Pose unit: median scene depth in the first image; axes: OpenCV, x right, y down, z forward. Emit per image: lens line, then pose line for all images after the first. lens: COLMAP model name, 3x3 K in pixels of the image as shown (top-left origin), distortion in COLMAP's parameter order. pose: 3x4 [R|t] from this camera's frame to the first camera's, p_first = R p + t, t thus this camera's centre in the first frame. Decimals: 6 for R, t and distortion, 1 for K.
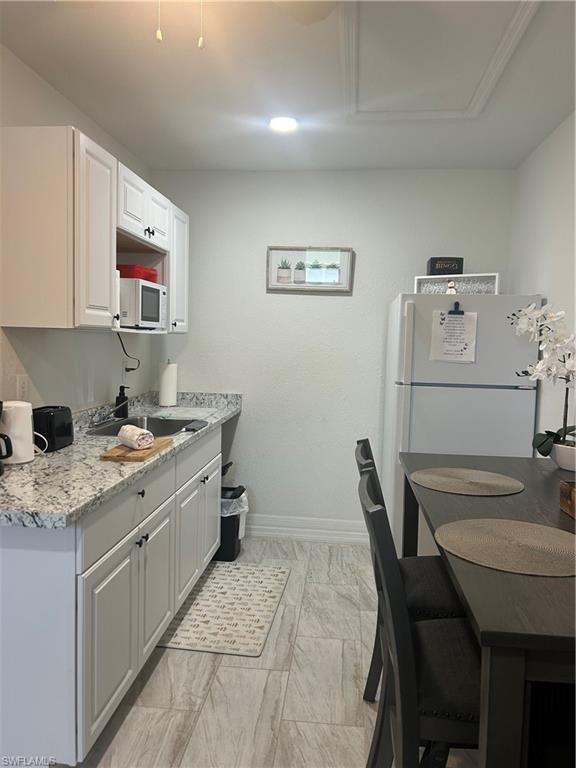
lens RADIAL K [[579.2, 0, 286.1], [0, 579.2, 382.4], [0, 0, 1]] dist [0.060778, -0.076036]
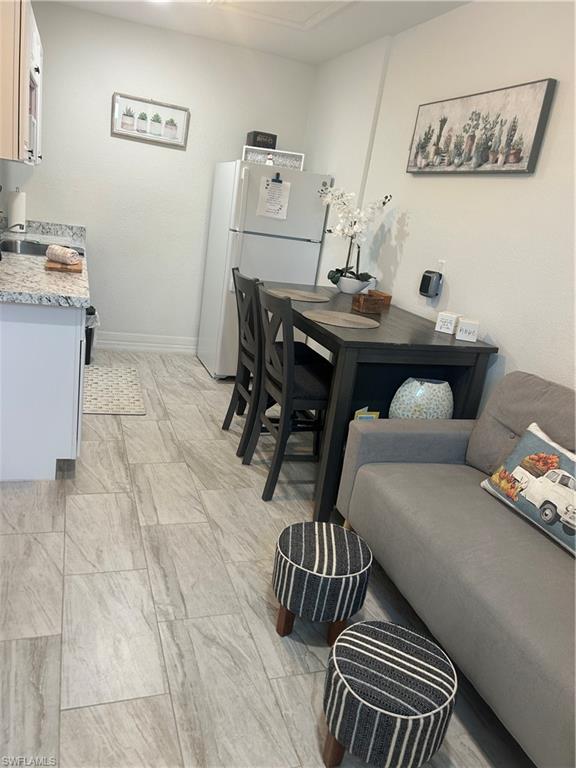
lens RADIAL K [[579.2, 0, 285.7], [0, 579.2, 386.5], [0, 0, 1]] dist [0.060778, -0.076036]
pose [[0.899372, -0.028700, 0.436242, -0.294263], [-0.086265, 0.966574, 0.241438, 0.014873], [-0.428589, -0.254775, 0.866834, -0.319992]]
